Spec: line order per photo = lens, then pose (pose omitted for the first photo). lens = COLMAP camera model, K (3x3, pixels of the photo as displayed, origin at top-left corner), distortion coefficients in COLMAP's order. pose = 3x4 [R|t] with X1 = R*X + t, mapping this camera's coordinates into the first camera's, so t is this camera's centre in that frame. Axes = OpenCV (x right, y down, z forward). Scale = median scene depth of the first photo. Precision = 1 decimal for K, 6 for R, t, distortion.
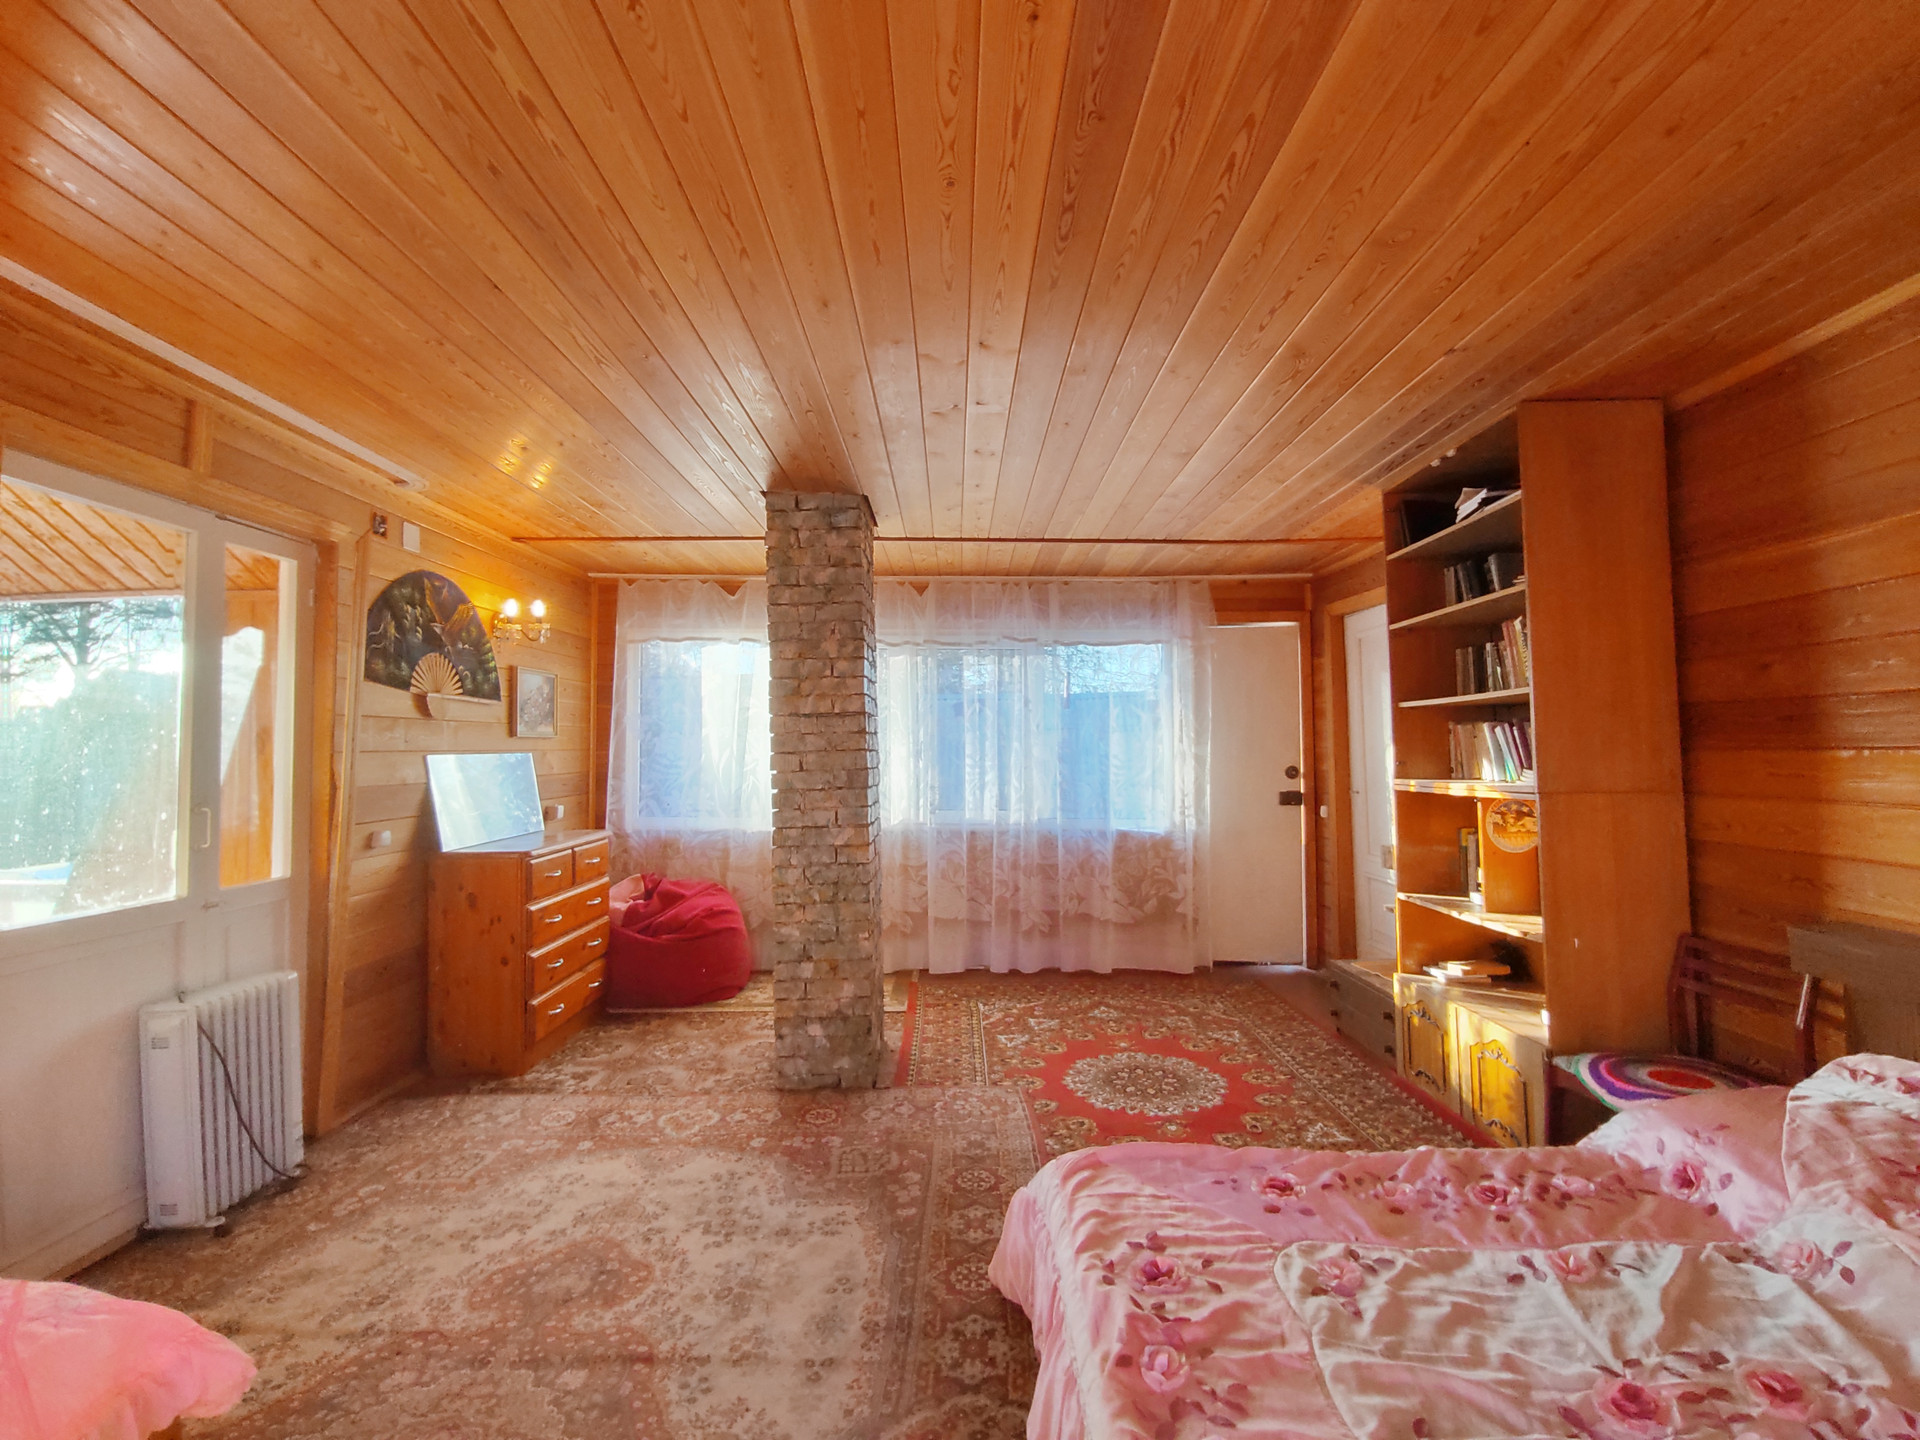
lens RADIAL K [[890.8, 0, 963.5], [0, 890.8, 720.4], [0, 0, 1]] dist [0.000374, -0.008215]
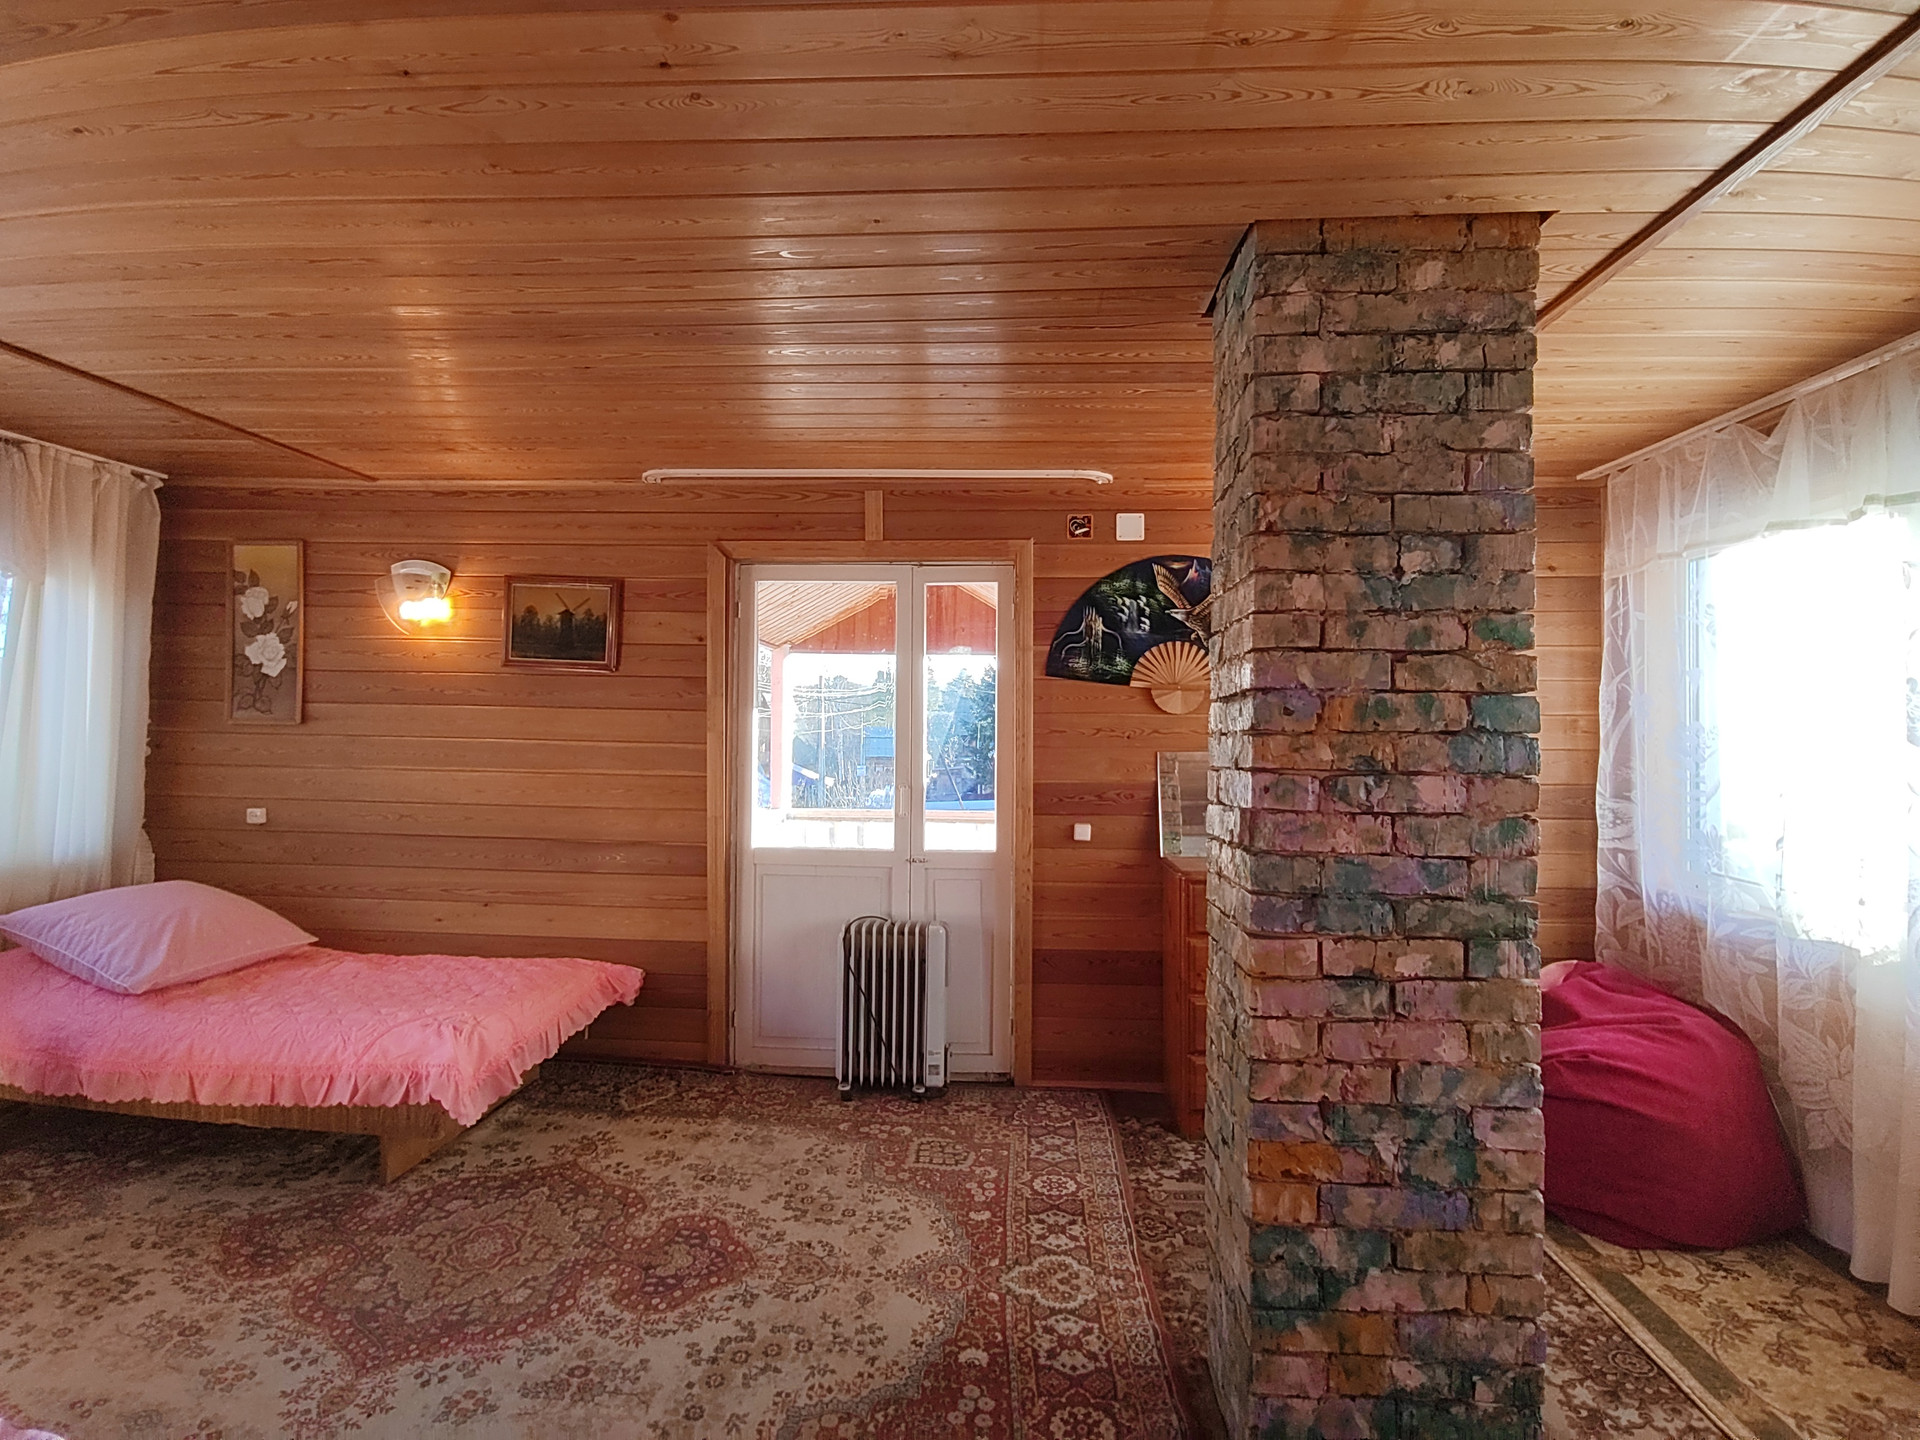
lens RADIAL K [[890.8, 0, 960.4], [0, 890.8, 716.1], [0, 0, 1]] dist [0.000374, -0.008215]
pose [[-0.060049, -0.003209, -0.998190, 0.362848], [0.023985, 0.999701, -0.004657, 0.000529], [0.997907, -0.024221, -0.059954, 0.877389]]
